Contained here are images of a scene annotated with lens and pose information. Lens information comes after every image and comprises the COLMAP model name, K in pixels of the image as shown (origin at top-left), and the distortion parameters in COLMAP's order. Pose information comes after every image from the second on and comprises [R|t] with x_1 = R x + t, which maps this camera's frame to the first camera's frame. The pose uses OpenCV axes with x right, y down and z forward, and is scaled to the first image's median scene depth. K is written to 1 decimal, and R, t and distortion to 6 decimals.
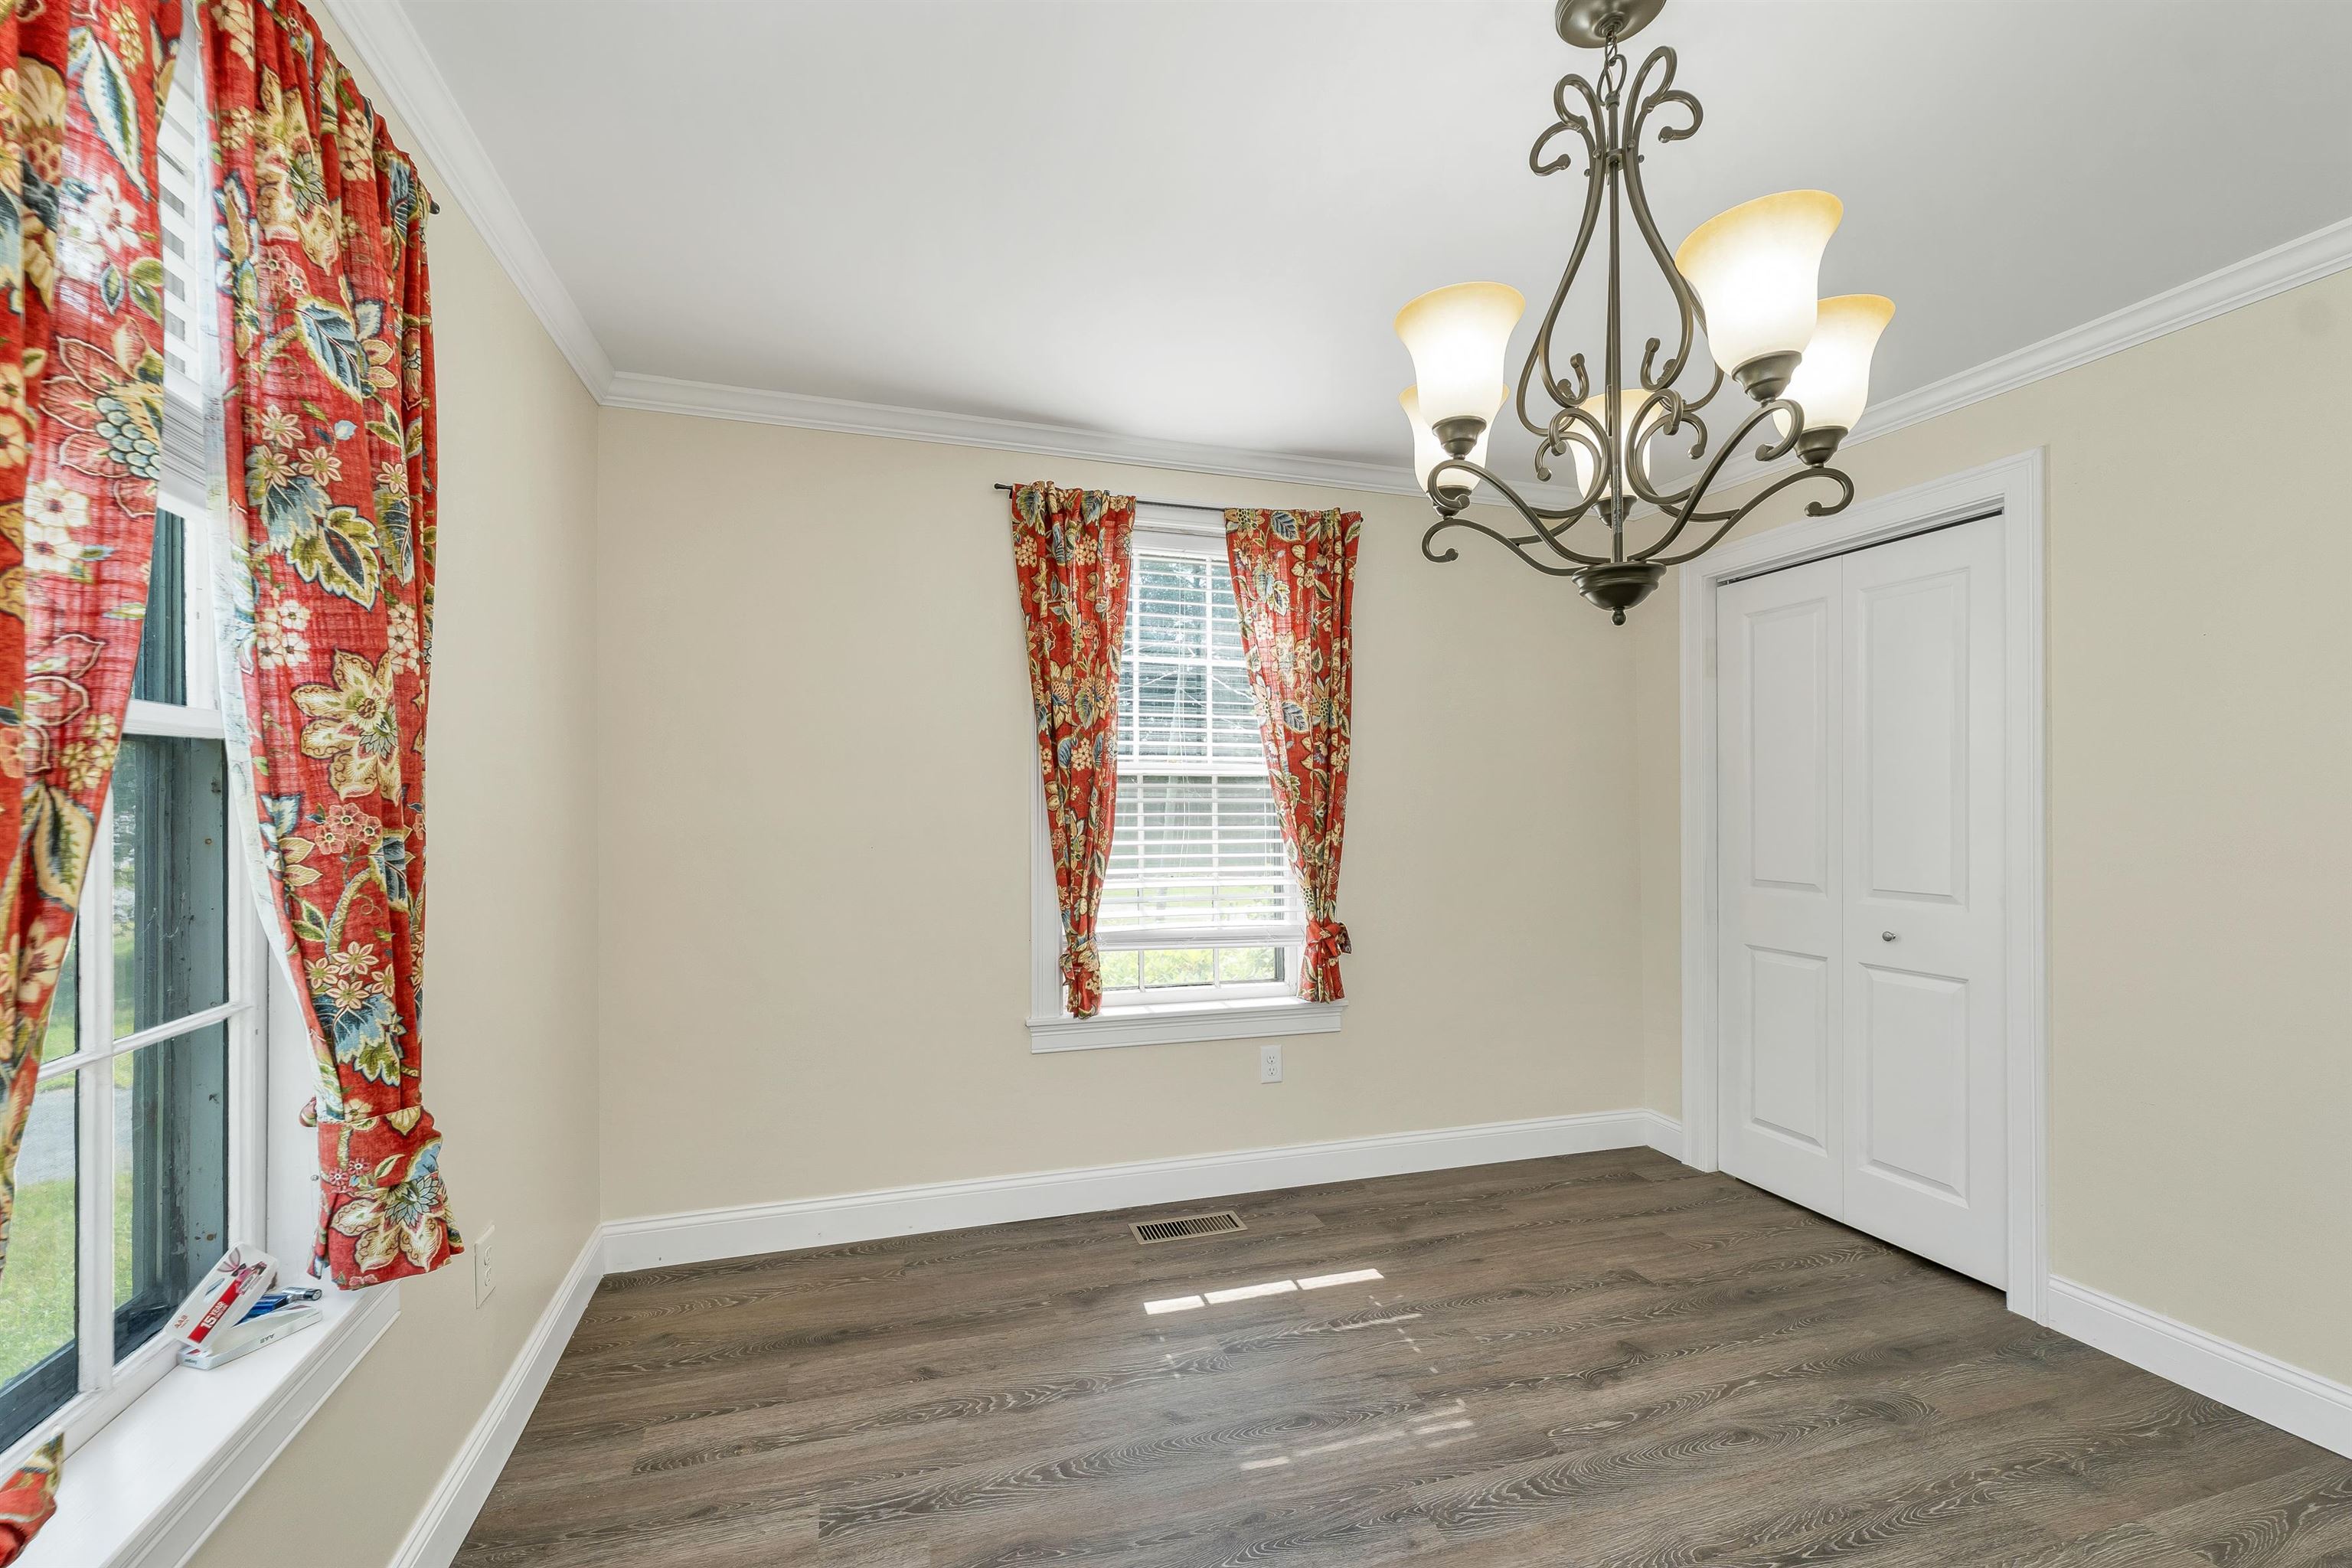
lens RADIAL K [[978.9, 0, 1162.5], [0, 978.9, 809.7], [0, 0, 1]] dist [0.007942, 0.000307]
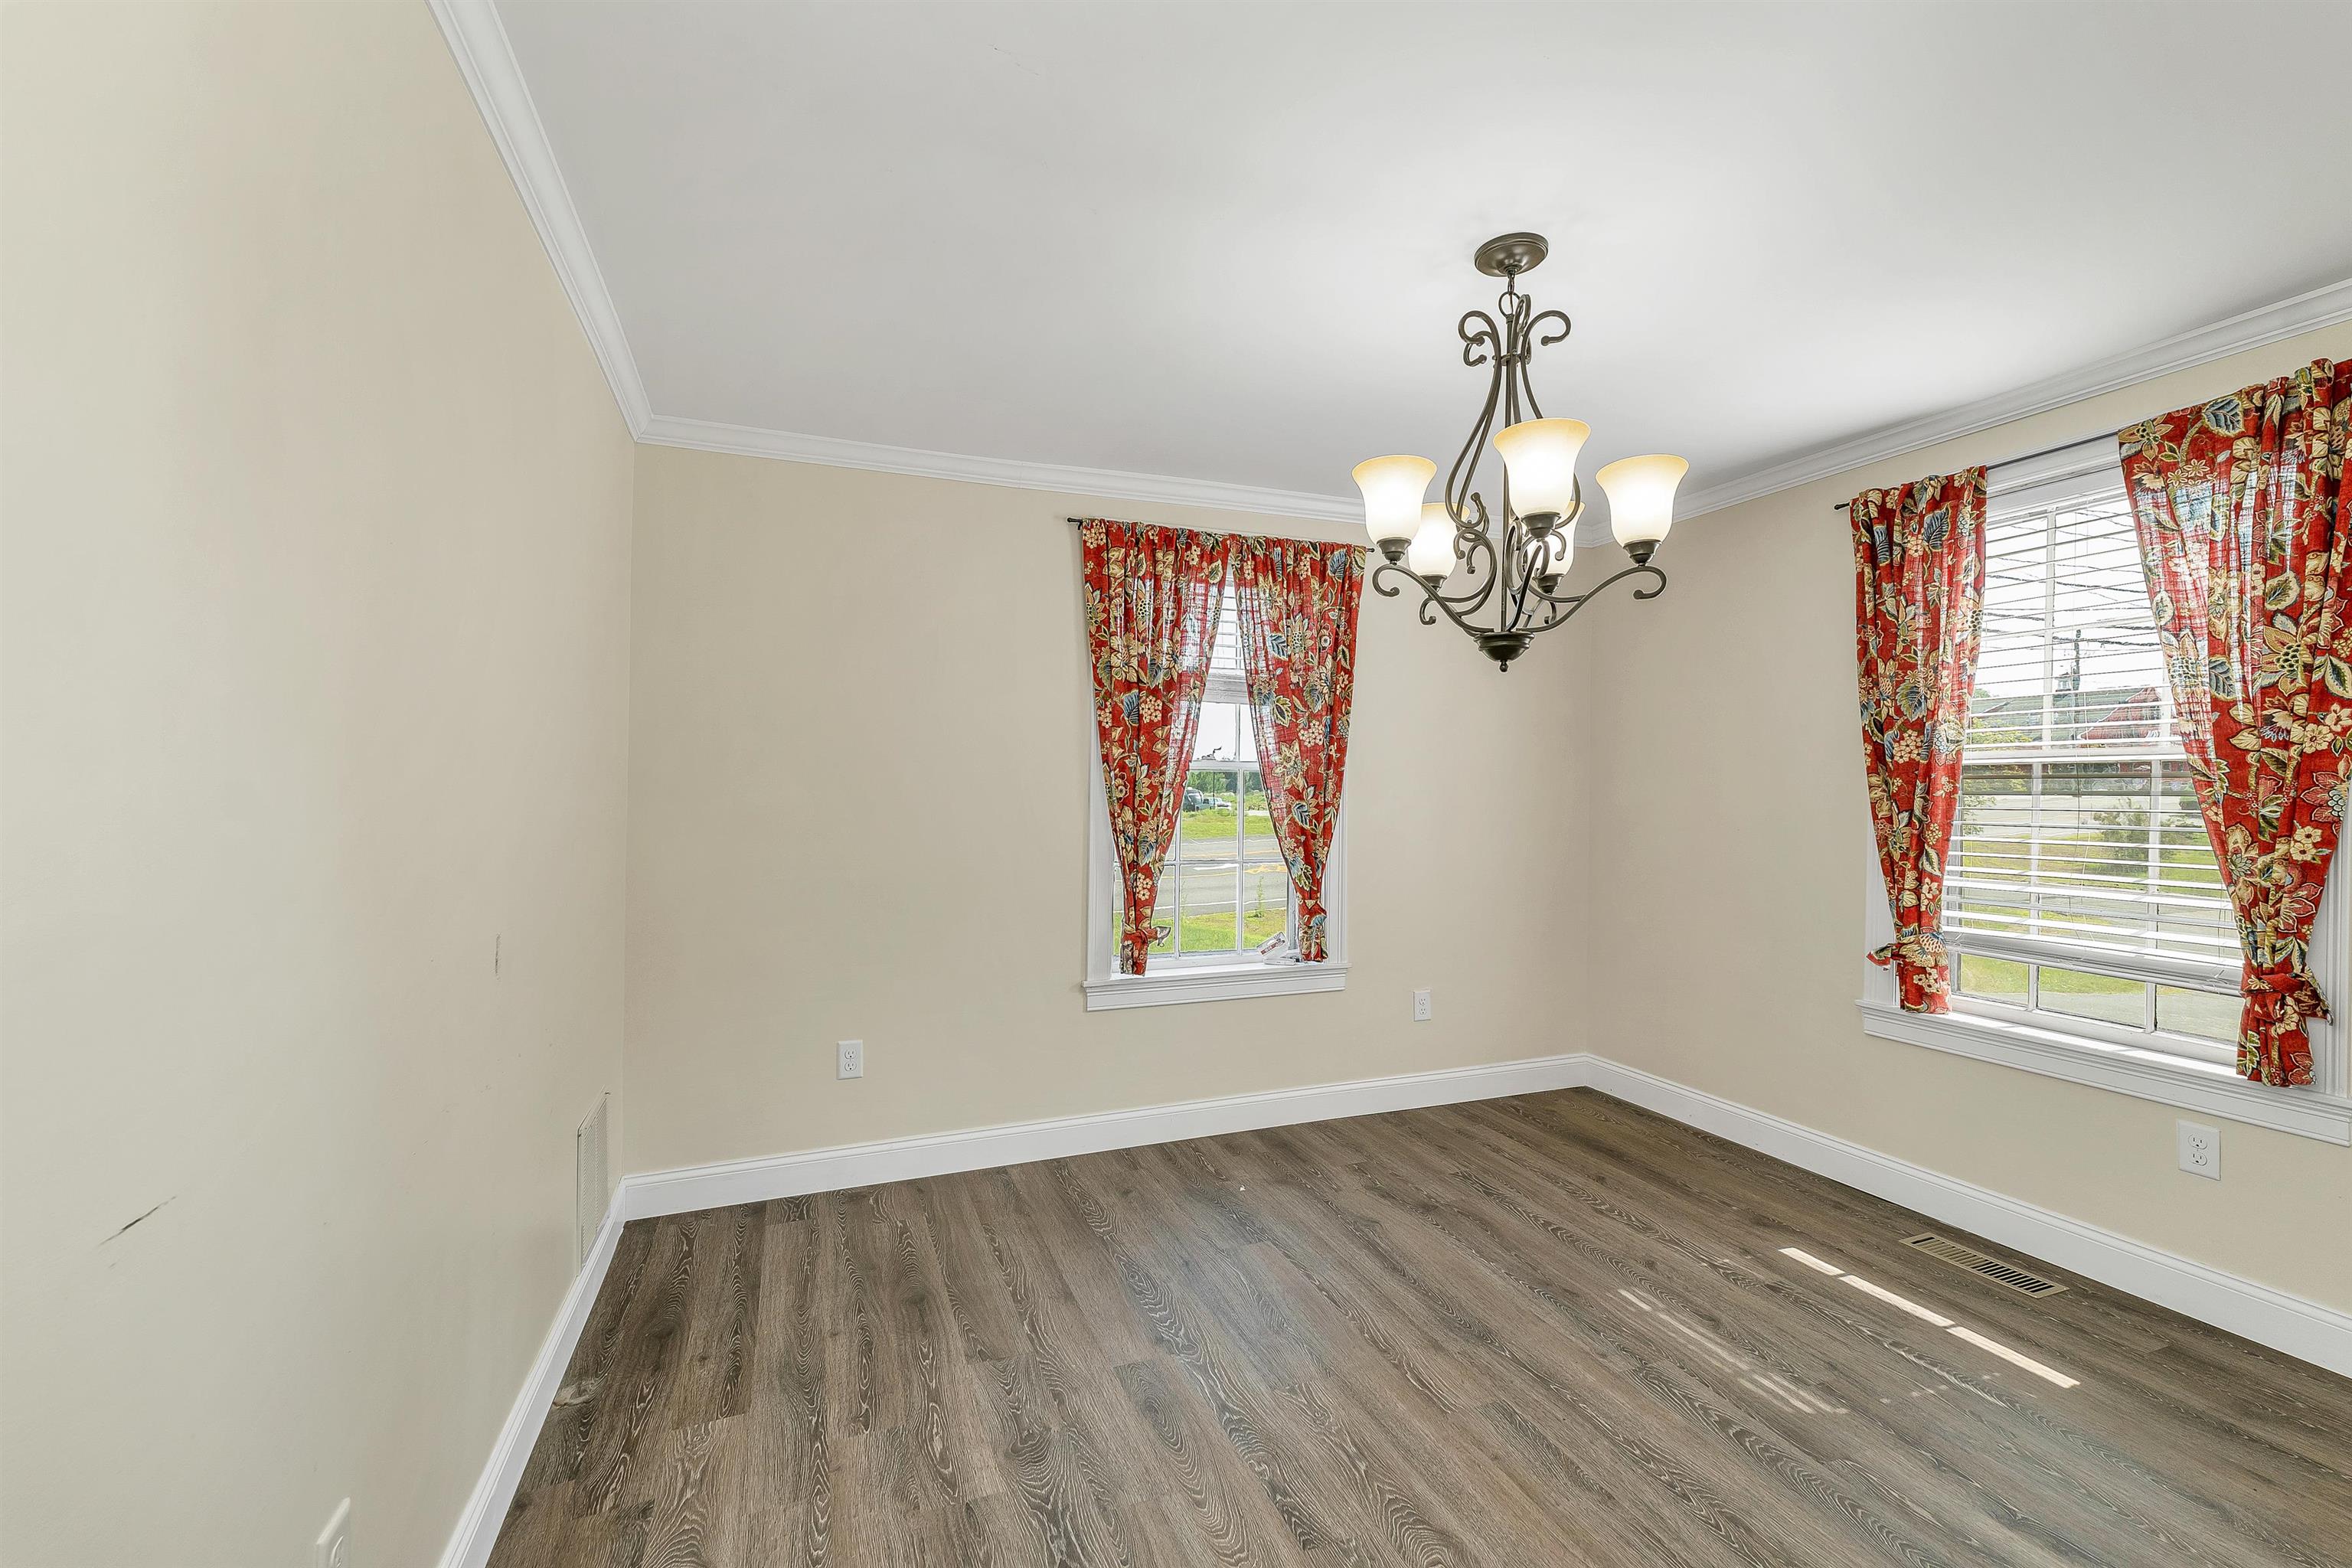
lens RADIAL K [[978.9, 0, 1167.1], [0, 978.9, 776.1], [0, 0, 1]] dist [0.007942, 0.000307]
pose [[0.052258, -0.016080, -0.998504, 0.940885], [-0.013476, 0.999768, -0.016806, 0.000973], [0.998543, 0.014334, 0.052029, 0.205246]]
